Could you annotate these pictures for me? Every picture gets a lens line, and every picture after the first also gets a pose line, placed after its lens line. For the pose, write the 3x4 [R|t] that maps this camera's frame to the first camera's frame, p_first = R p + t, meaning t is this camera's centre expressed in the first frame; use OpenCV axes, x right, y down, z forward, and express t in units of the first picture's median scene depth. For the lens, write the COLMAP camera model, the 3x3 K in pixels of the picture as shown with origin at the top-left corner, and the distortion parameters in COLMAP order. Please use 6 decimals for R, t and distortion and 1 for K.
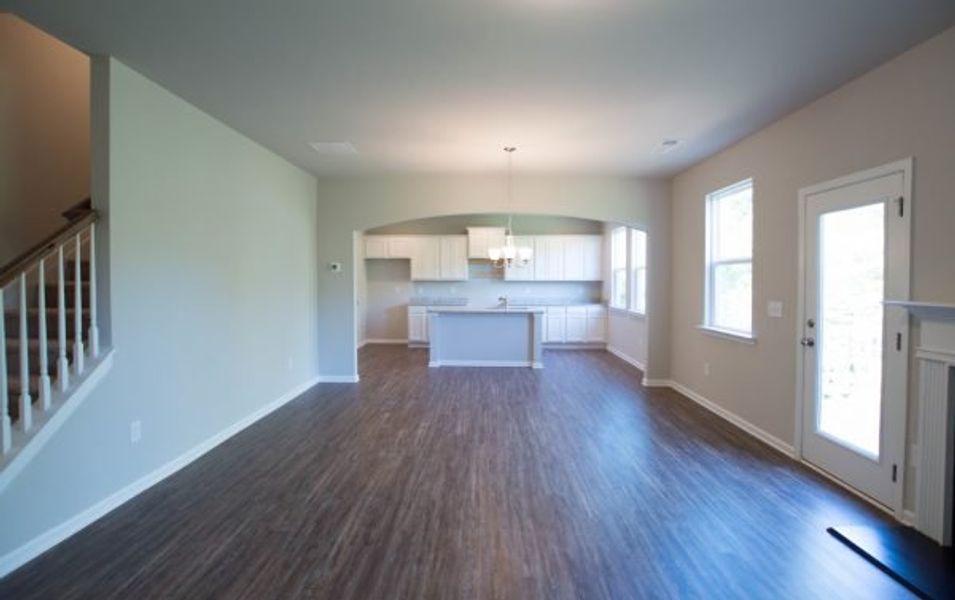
lens RADIAL K [[439.9, 0, 477.5], [0, 439.9, 300.0], [0, 0, 1]] dist [-0.028466, 0.000346]
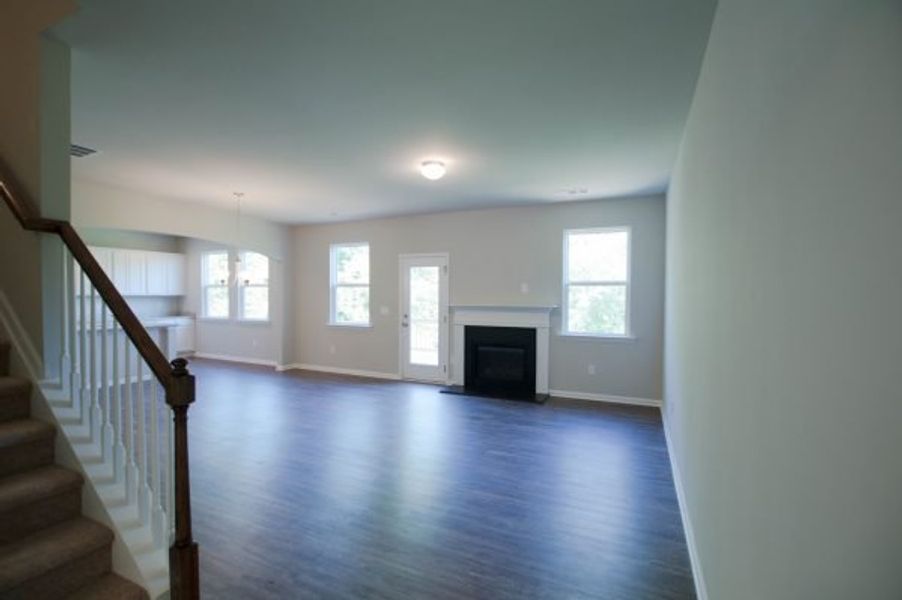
lens RADIAL K [[415.2, 0, 456.8], [0, 415.2, 299.6], [0, 0, 1]] dist [-0.020407, -0.000280]
pose [[0.369385, -0.009285, 0.929230, -0.515671], [0.036646, 0.999318, -0.004583, -0.003937], [-0.928553, 0.035745, 0.369474, -0.014653]]
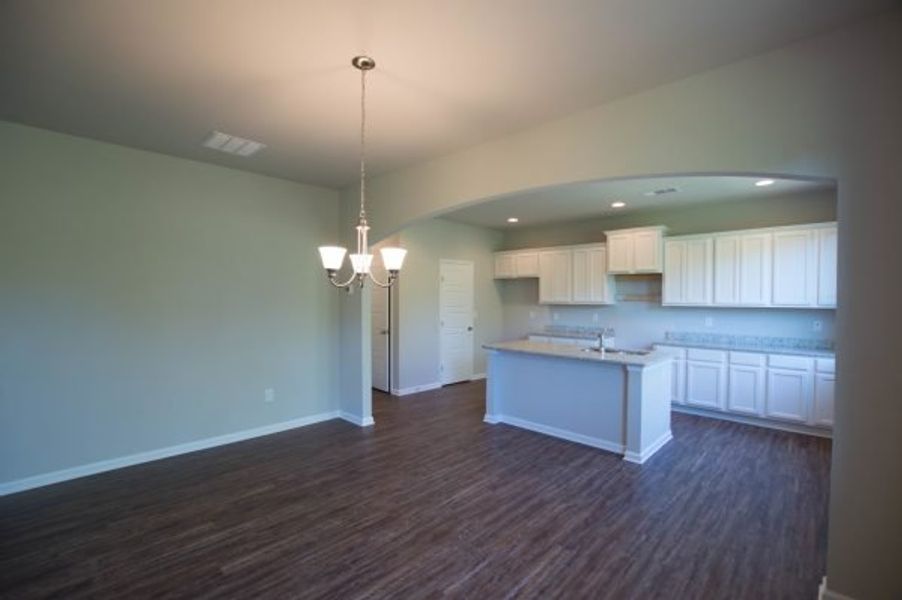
lens RADIAL K [[415.2, 0, 456.8], [0, 415.2, 299.6], [0, 0, 1]] dist [-0.020407, -0.000280]
pose [[0.748665, 0.003135, -0.662941, 0.309482], [-0.035892, 0.998714, -0.035810, -0.025591], [0.661976, 0.050604, 0.747815, 0.424080]]
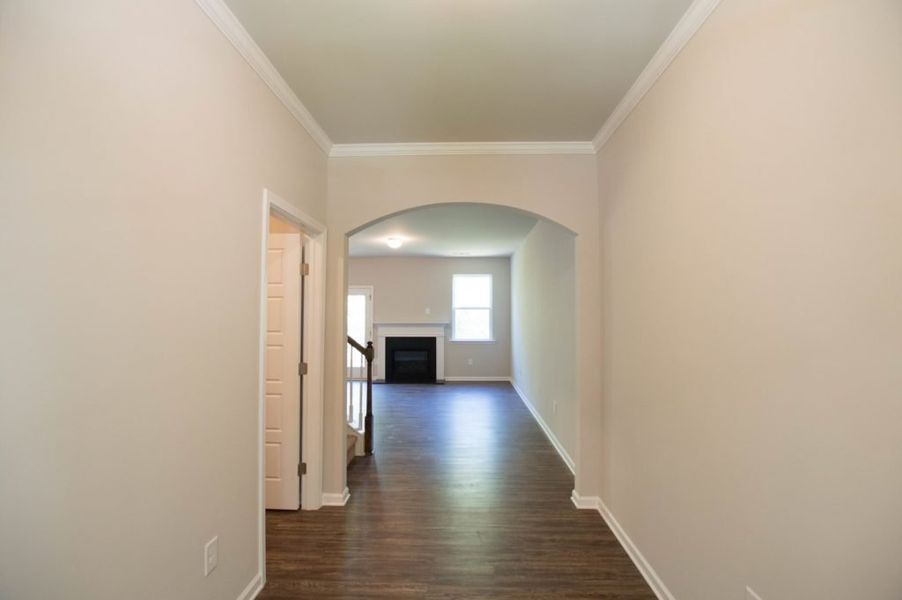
lens RADIAL K [[415.2, 0, 456.8], [0, 415.2, 299.6], [0, 0, 1]] dist [-0.020407, -0.000280]
pose [[-0.016940, 0.030574, 0.999389, -0.981081], [0.043377, 0.998614, -0.029815, -0.019418], [-0.998915, 0.042846, -0.018243, 0.104223]]
